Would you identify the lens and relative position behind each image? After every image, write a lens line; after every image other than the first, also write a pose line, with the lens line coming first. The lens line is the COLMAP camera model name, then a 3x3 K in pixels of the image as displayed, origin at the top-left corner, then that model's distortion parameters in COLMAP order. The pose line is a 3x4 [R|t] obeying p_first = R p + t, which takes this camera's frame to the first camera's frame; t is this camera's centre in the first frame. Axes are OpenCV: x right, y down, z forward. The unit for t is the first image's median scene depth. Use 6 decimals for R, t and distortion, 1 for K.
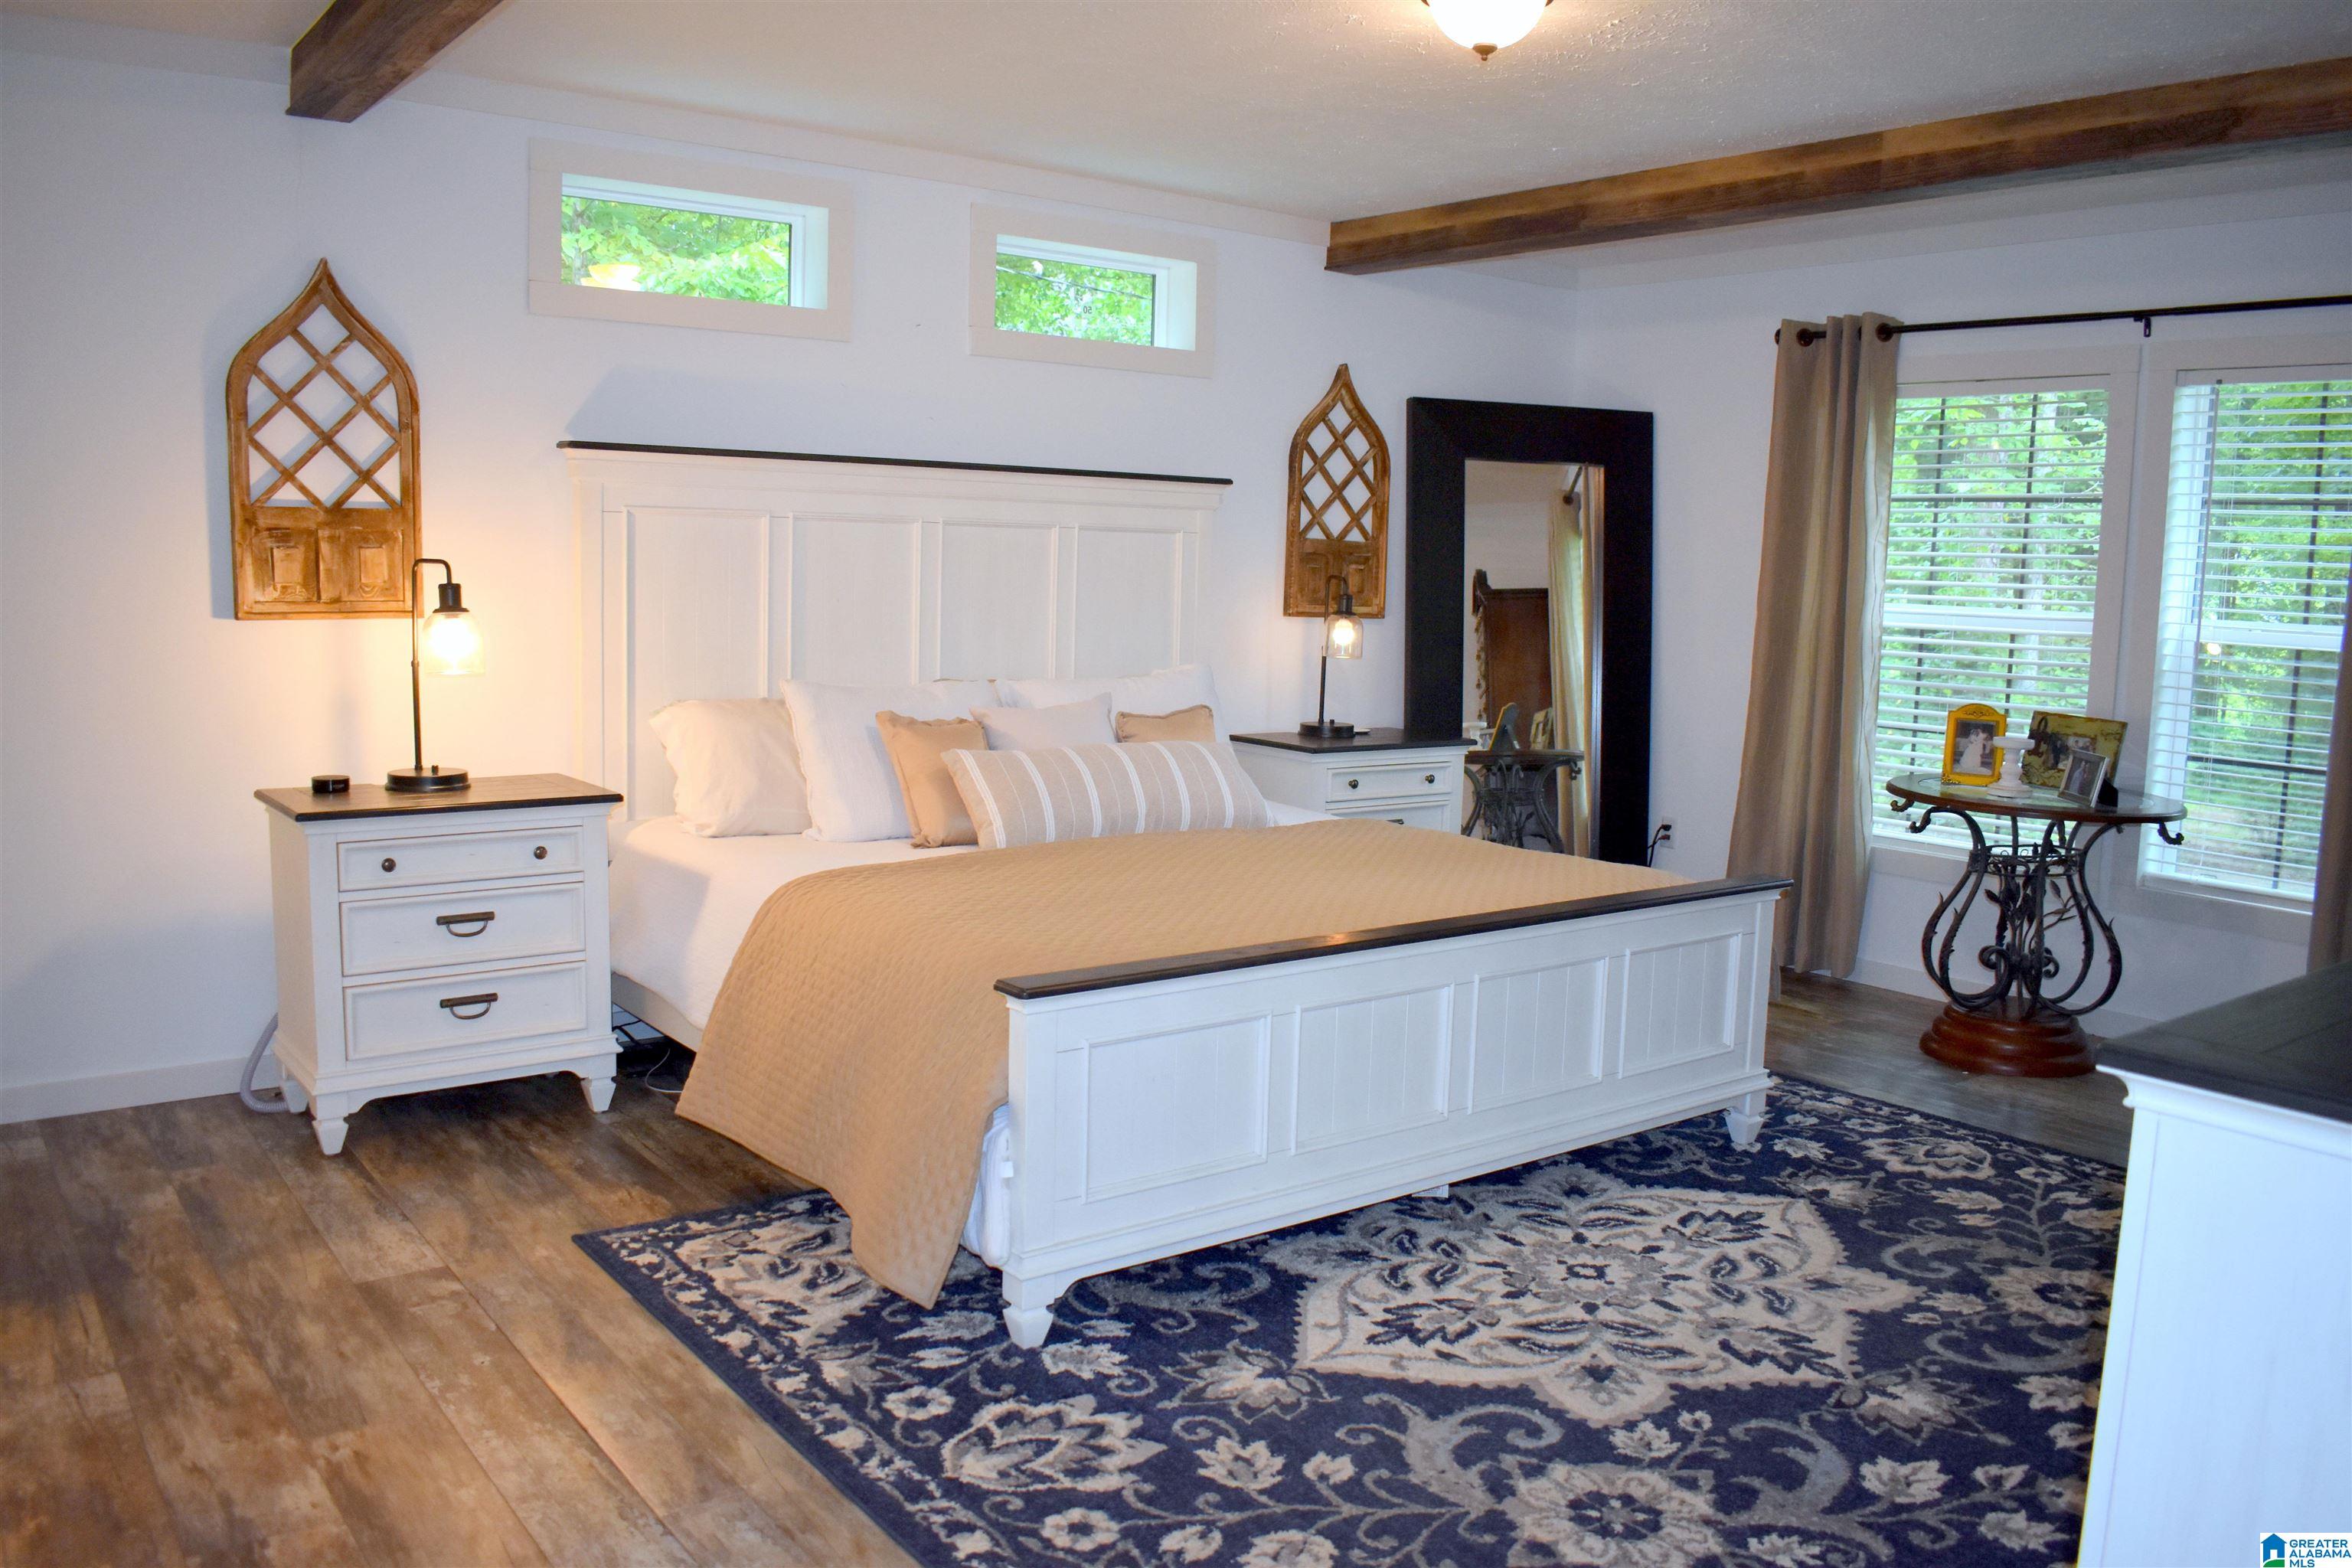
lens RADIAL K [[1845.6, 0, 1176.0], [0, 1845.6, 784.0], [0, 0, 1]] dist [-0.087586, 0.001582]
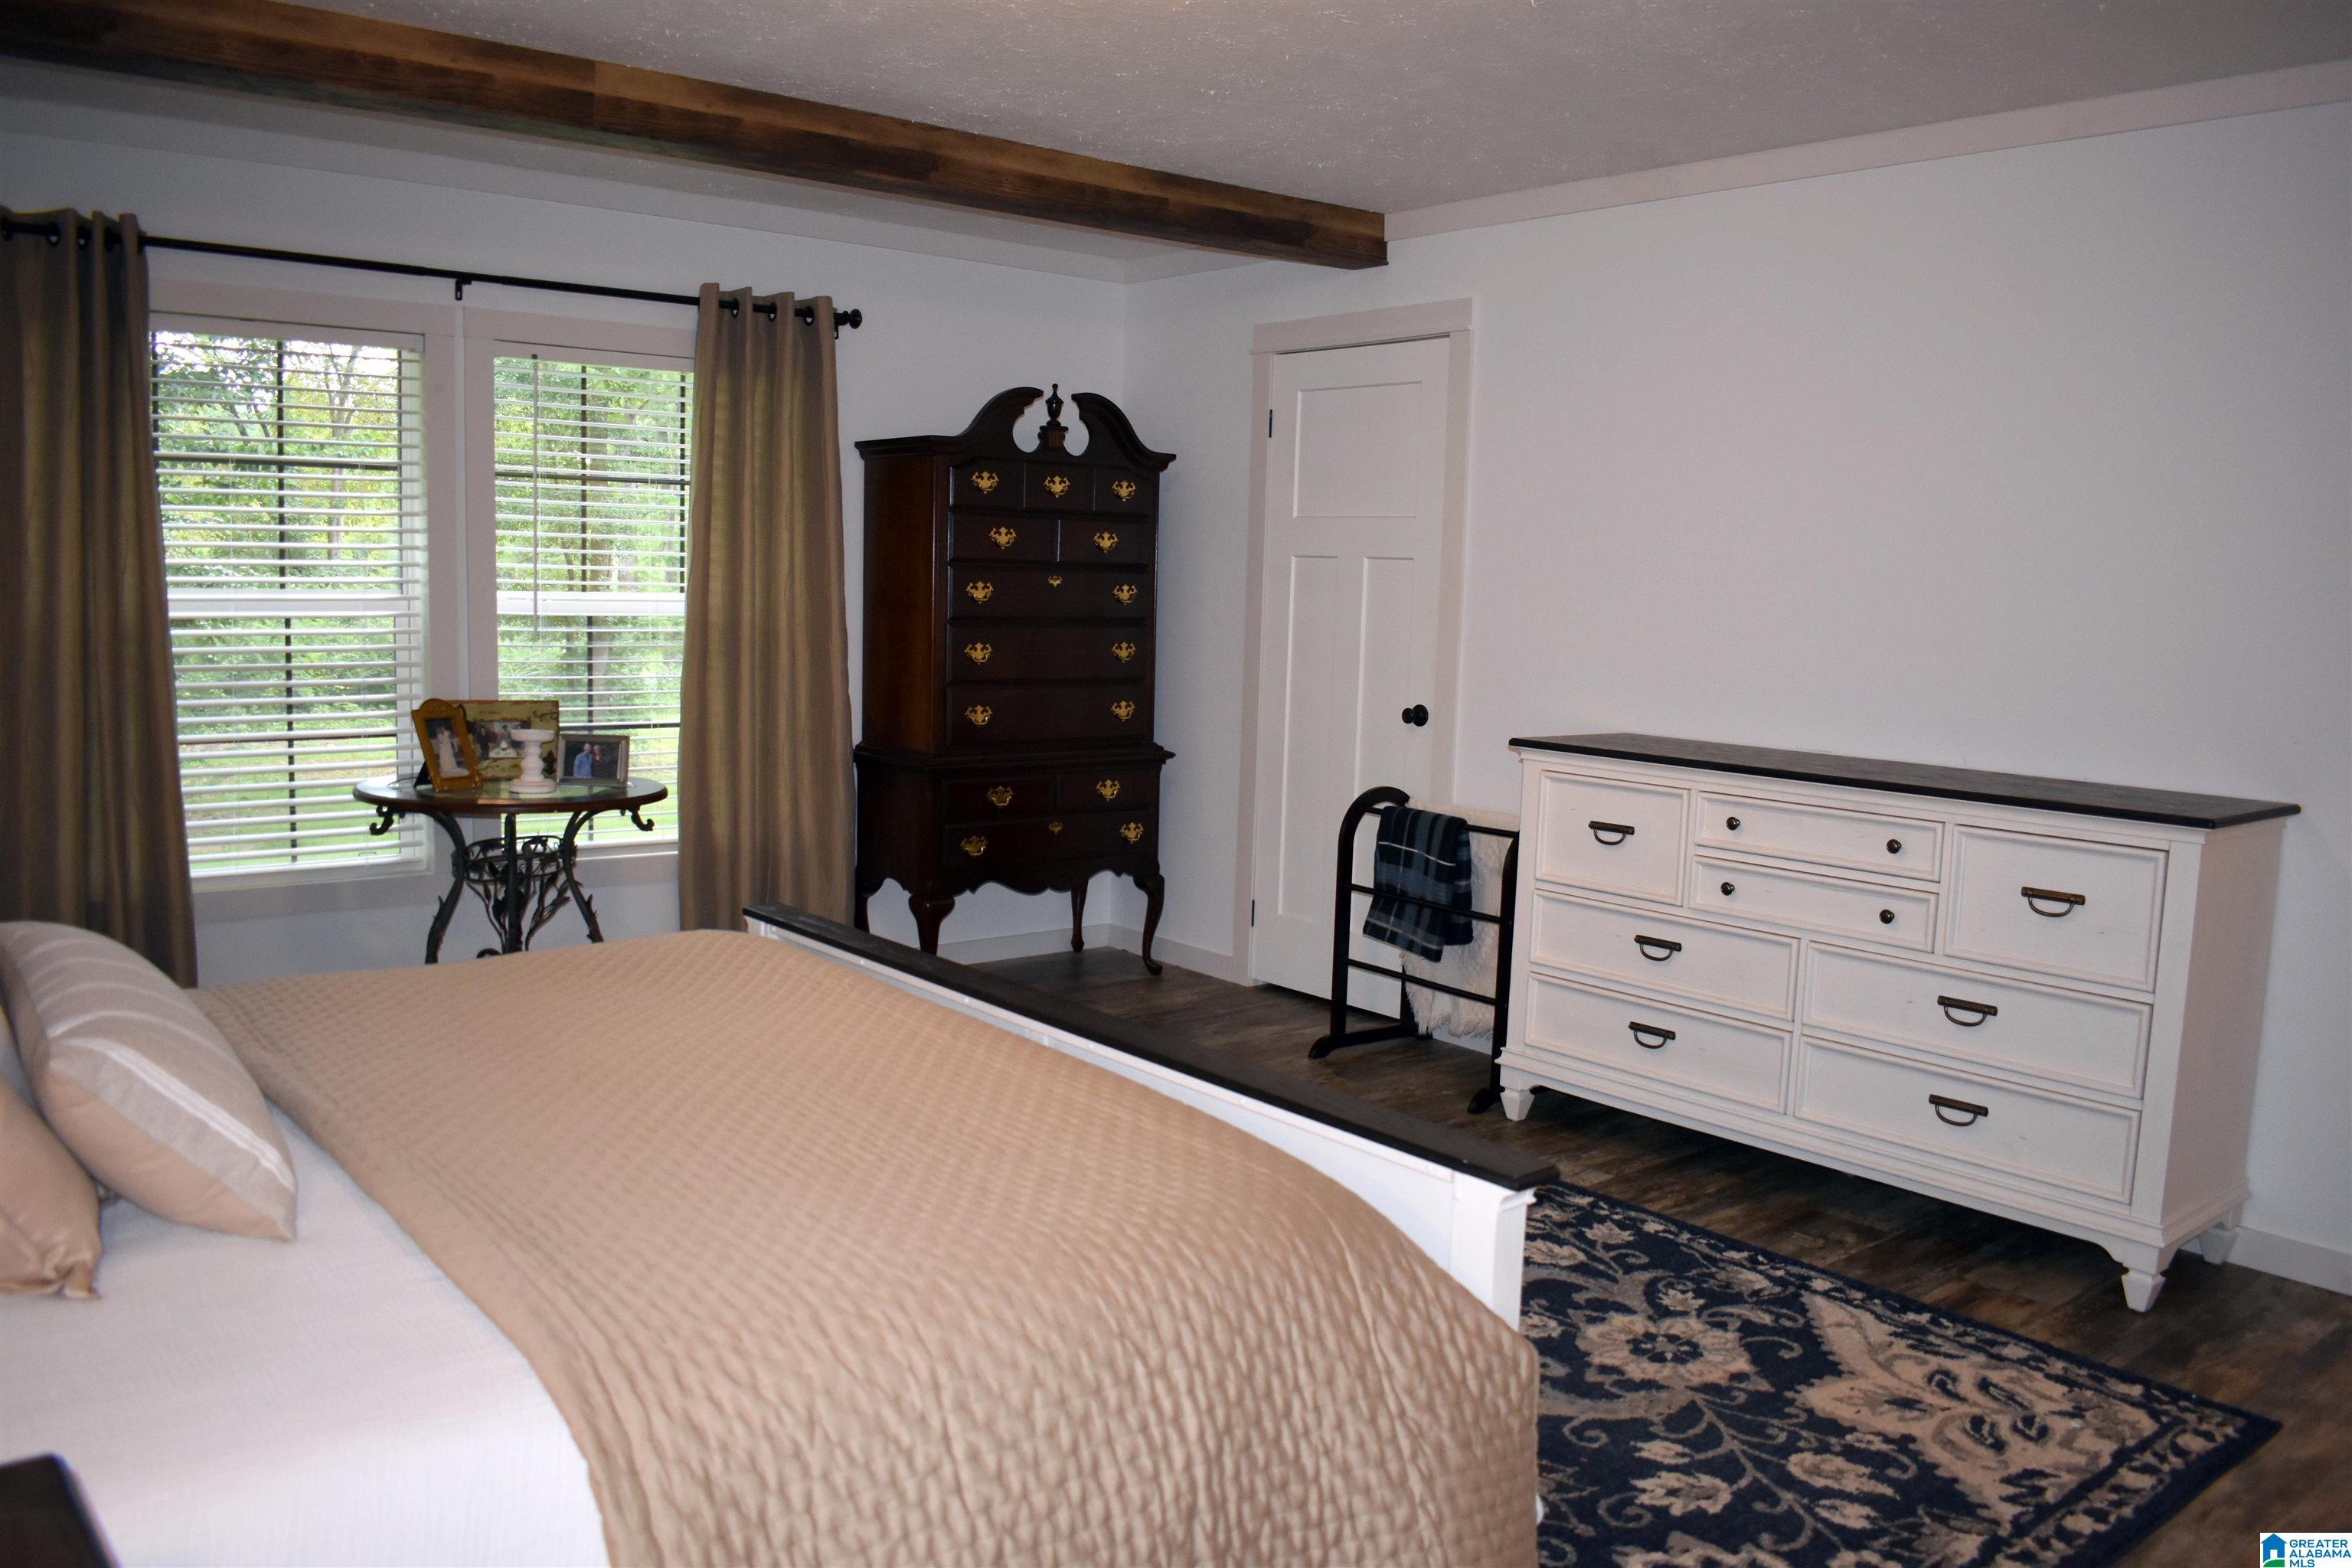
lens RADIAL K [[1845.6, 0, 1176.0], [0, 1845.6, 784.0], [0, 0, 1]] dist [-0.087586, 0.001582]
pose [[-0.054428, -0.141225, 0.988480, -0.893029], [0.089384, 0.985284, 0.145691, -0.190742], [-0.994509, 0.096284, -0.041004, 1.285135]]
